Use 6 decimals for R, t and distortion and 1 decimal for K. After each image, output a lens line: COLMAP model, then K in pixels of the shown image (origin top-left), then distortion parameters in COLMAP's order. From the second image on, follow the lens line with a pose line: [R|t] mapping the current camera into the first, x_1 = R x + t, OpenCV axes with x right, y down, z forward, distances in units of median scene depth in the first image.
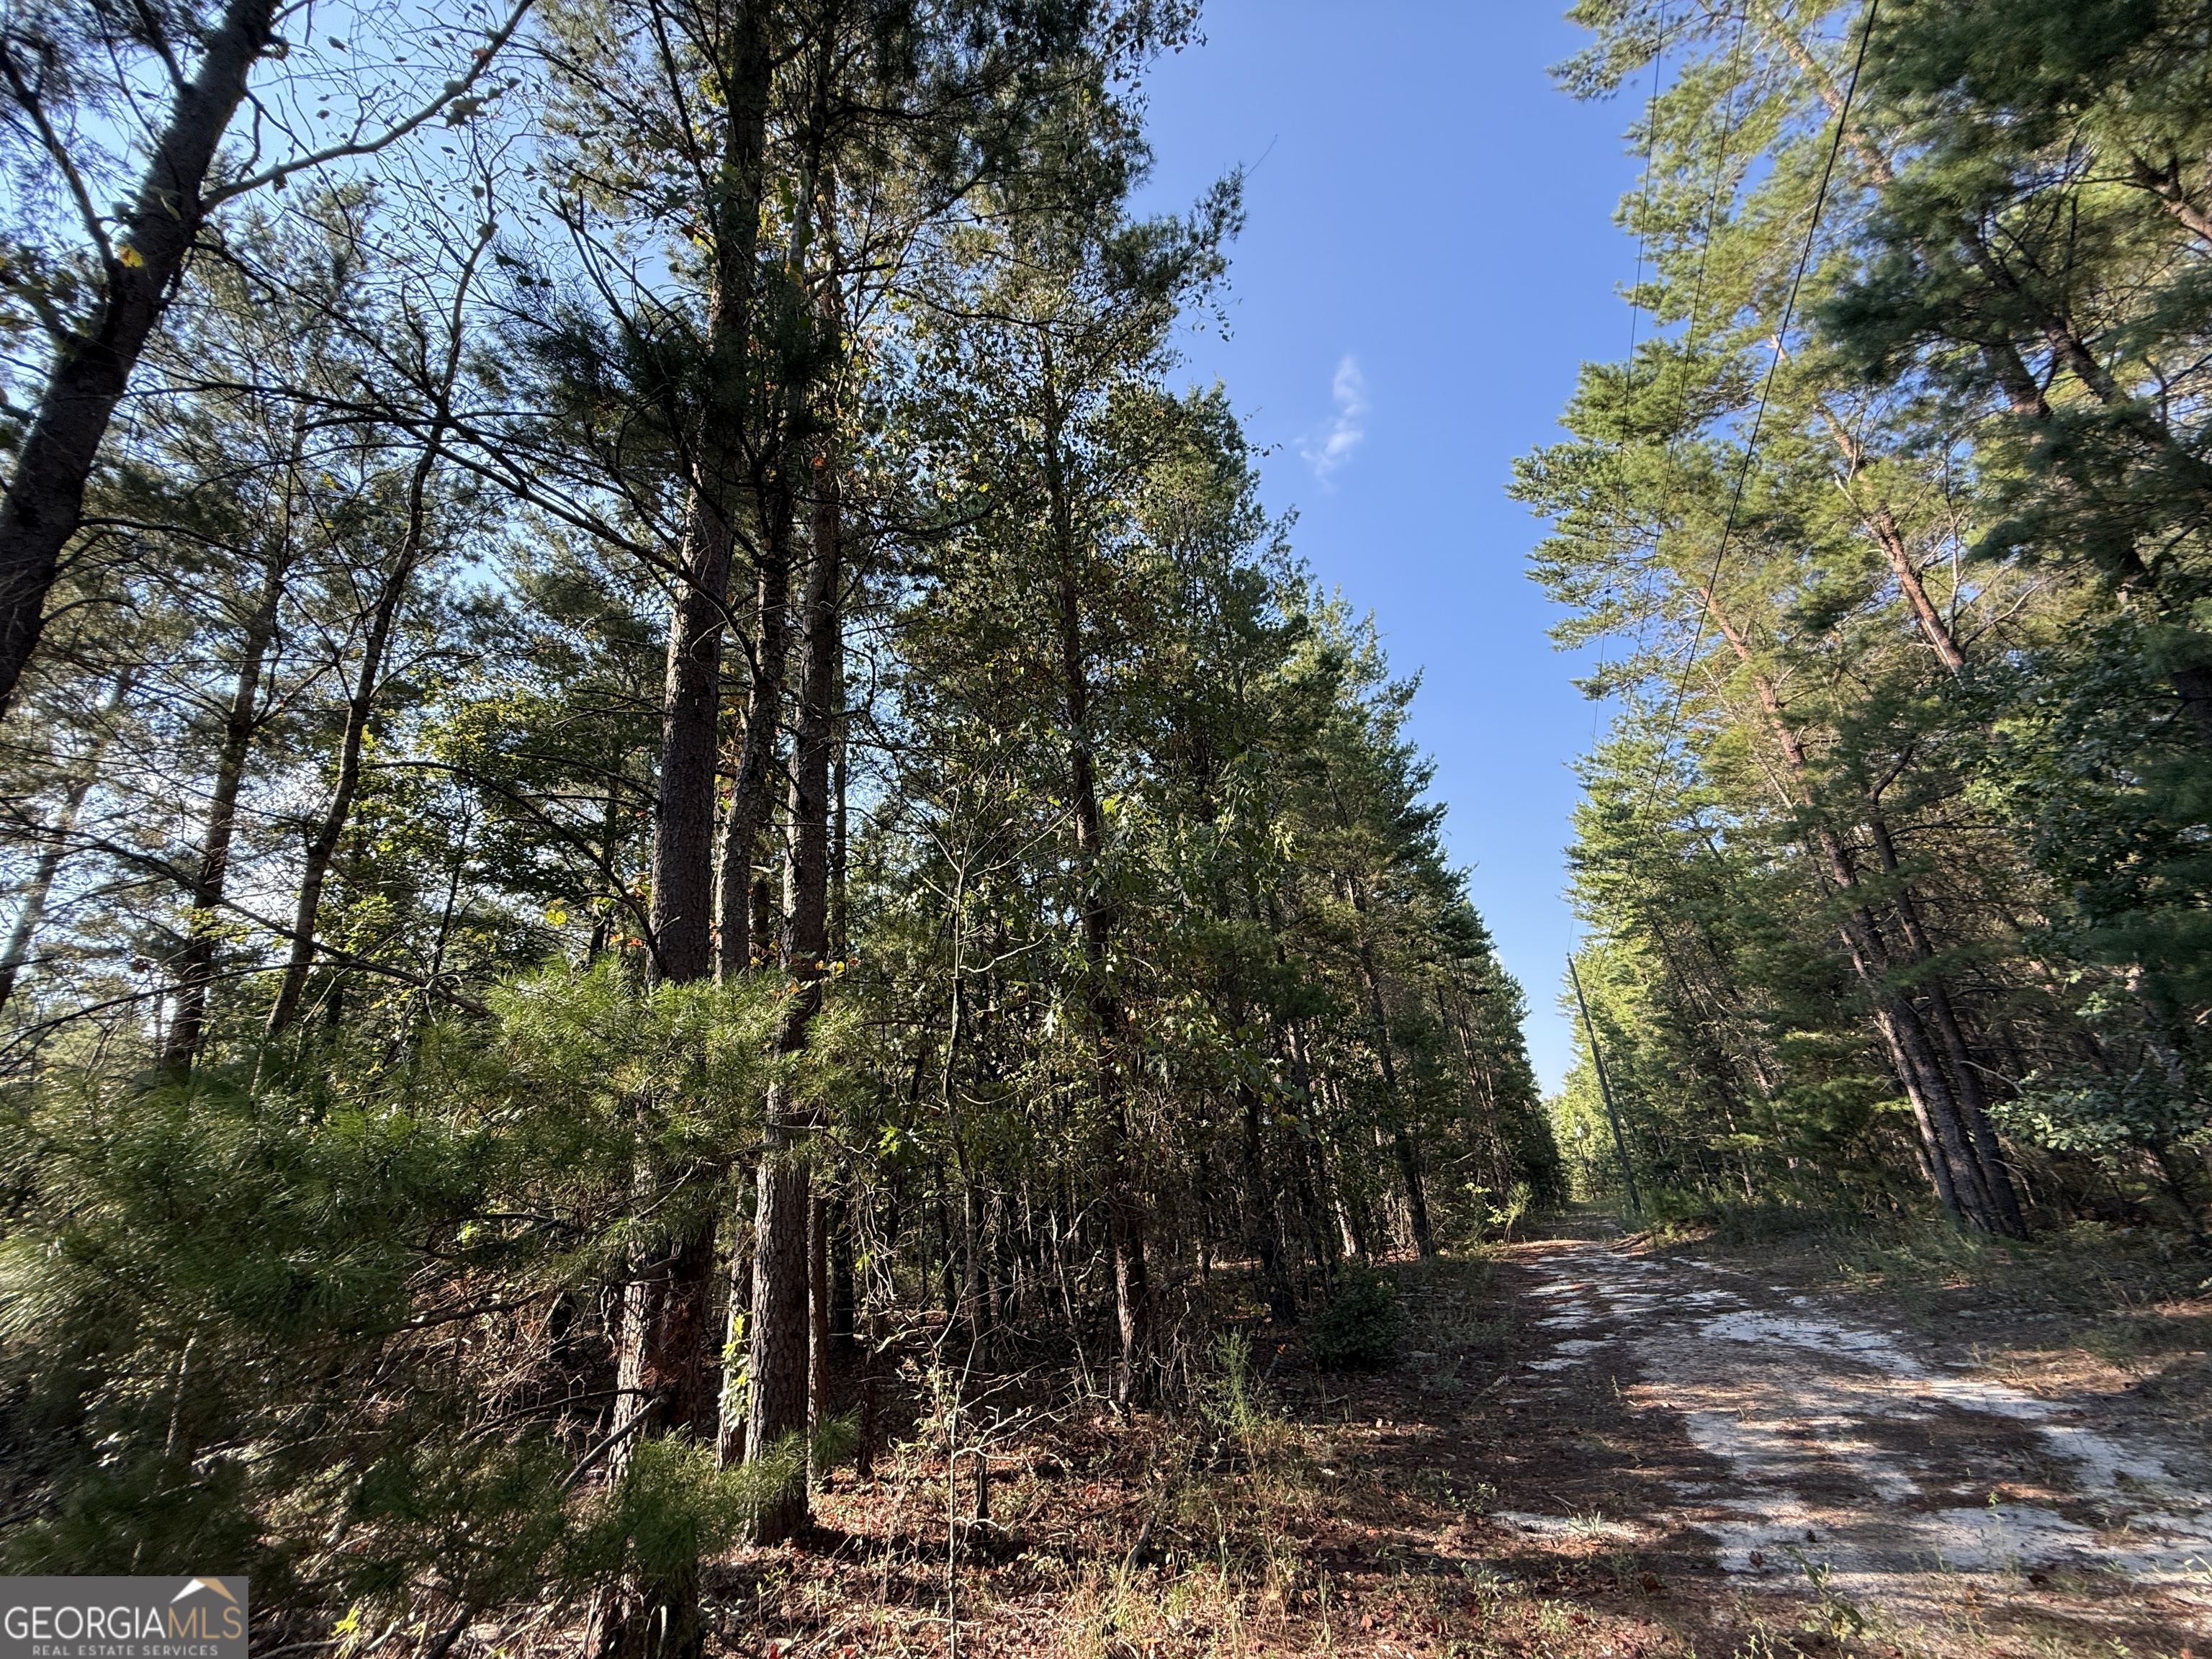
lens RADIAL K [[884.4, 0, 1099.5], [0, 884.4, 830.5], [0, 0, 1]] dist [0.001743, 0.000395]
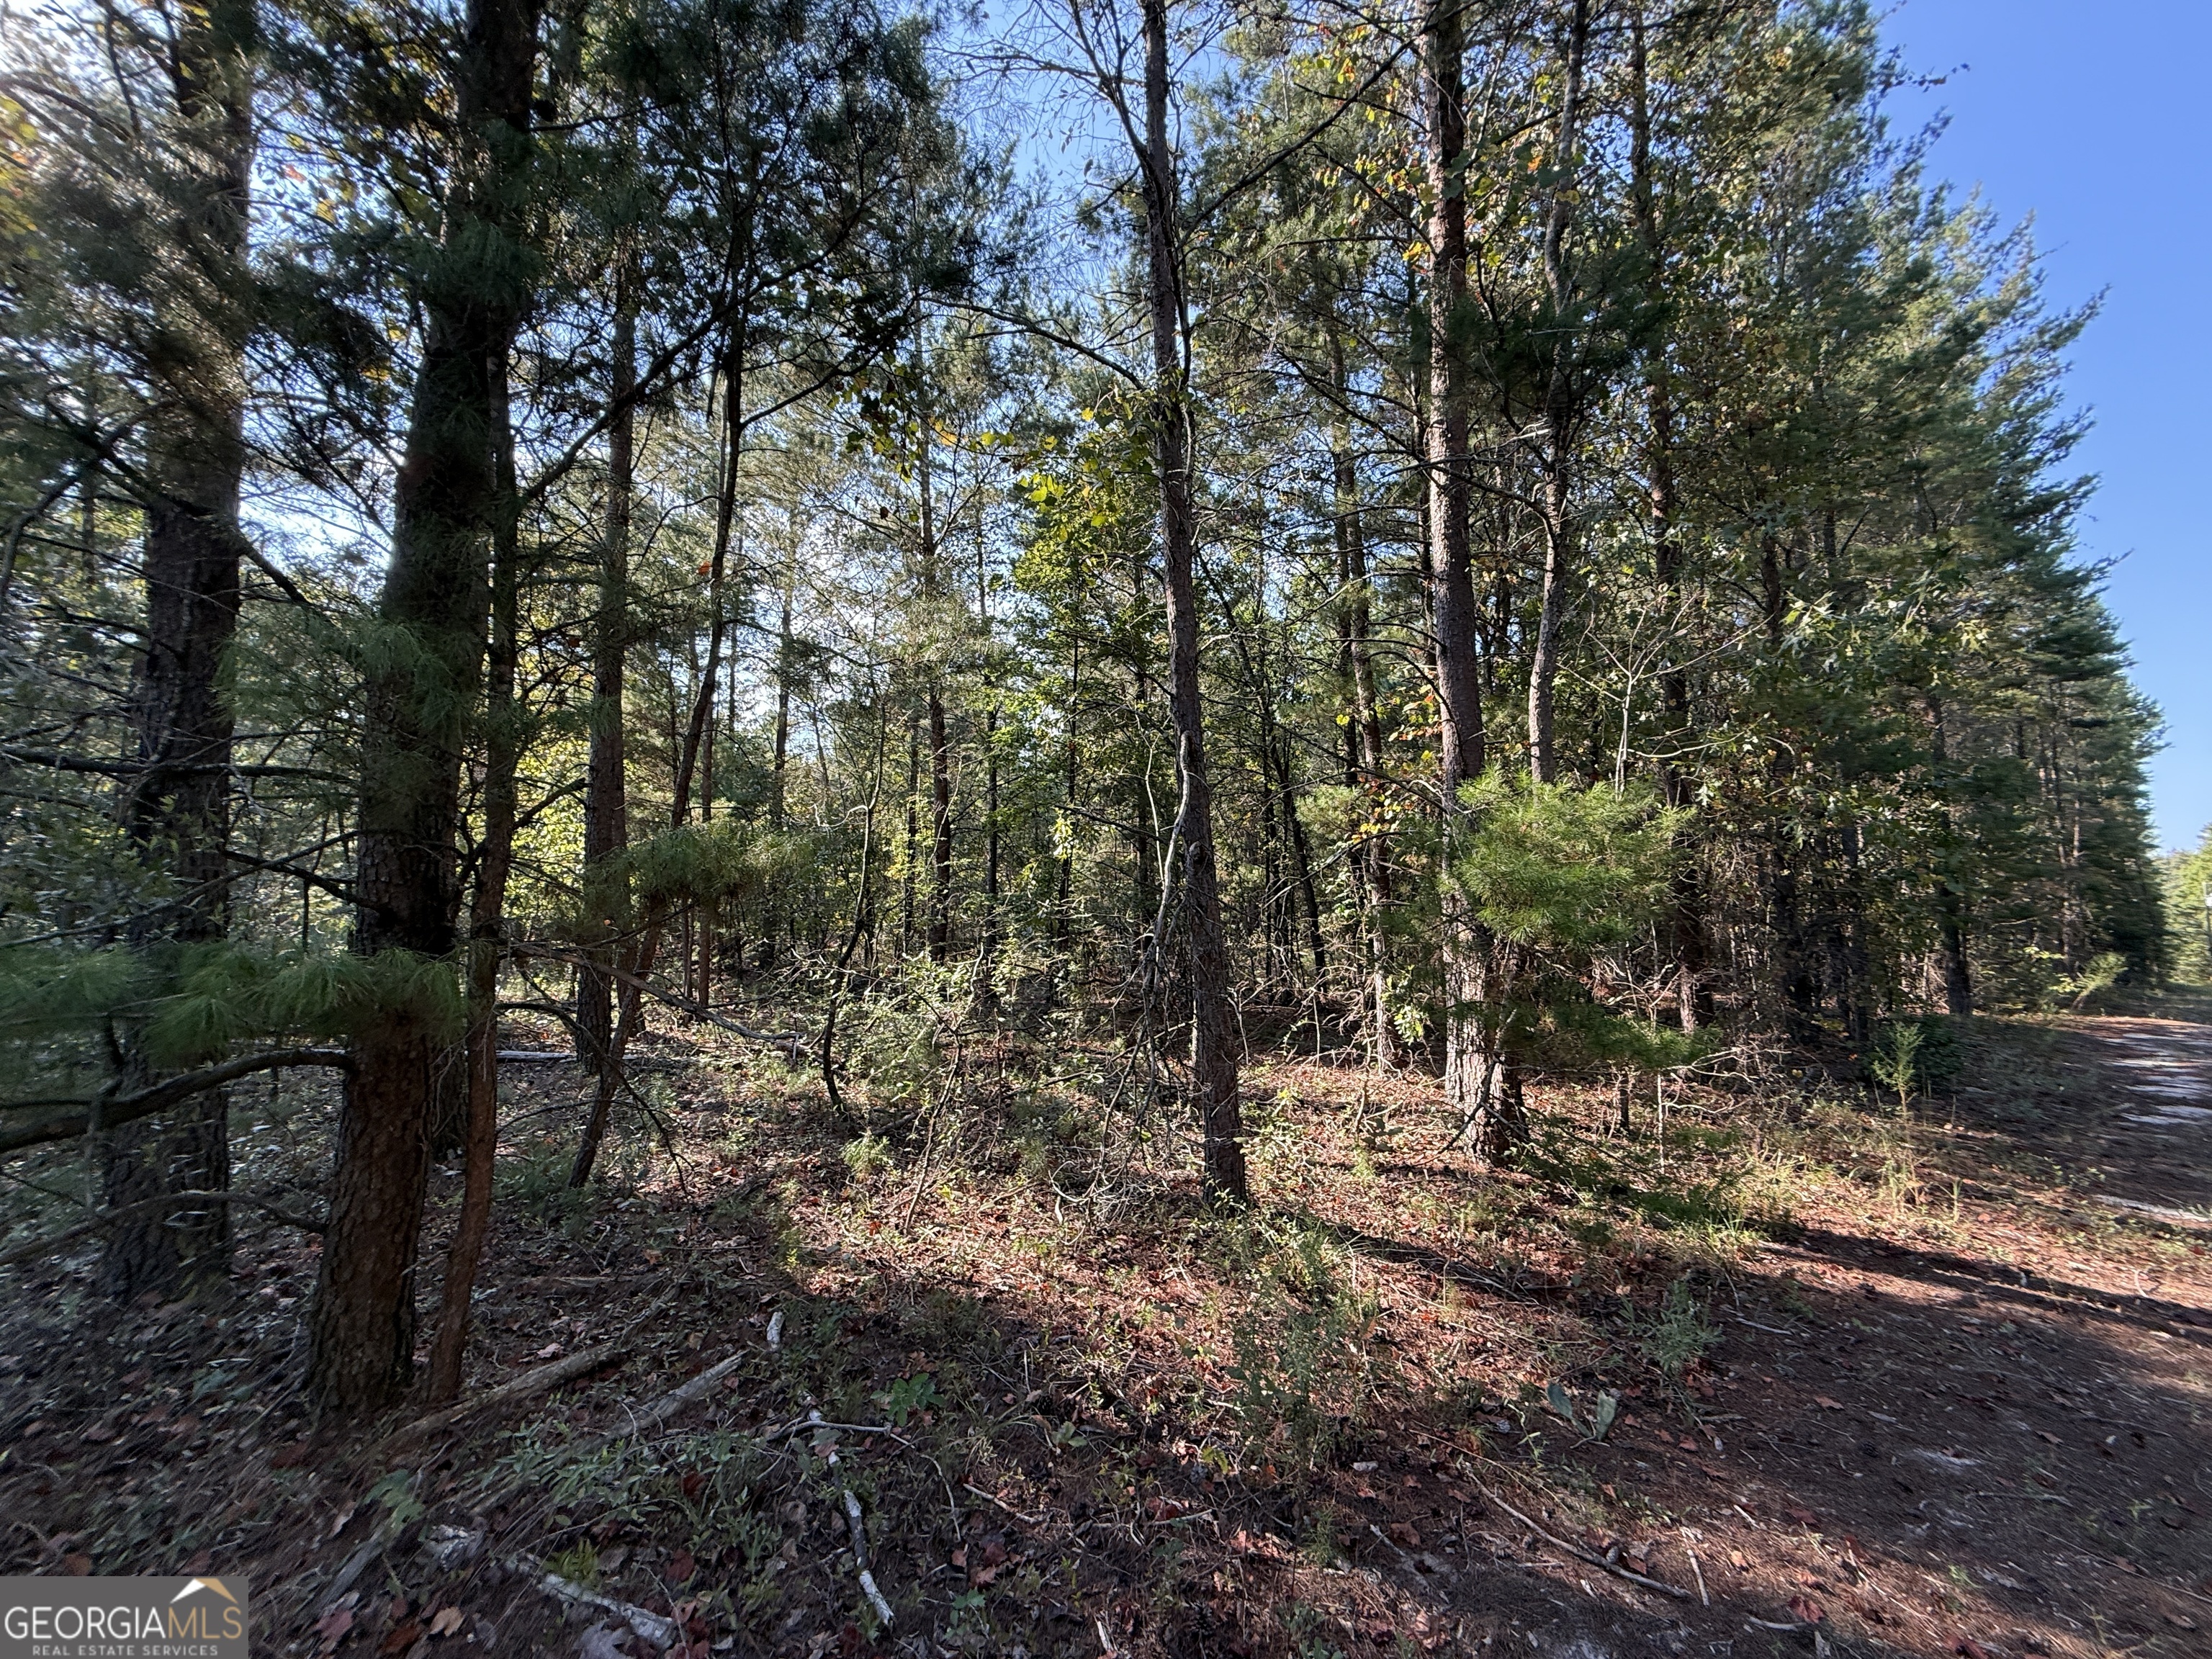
lens RADIAL K [[884.4, 0, 1099.5], [0, 884.4, 830.5], [0, 0, 1]] dist [0.001743, 0.000395]
pose [[0.911118, 0.051736, -0.408886, -0.056859], [0.075995, 0.953990, 0.290048, -0.029295], [0.405079, -0.295341, 0.865266, -0.080367]]
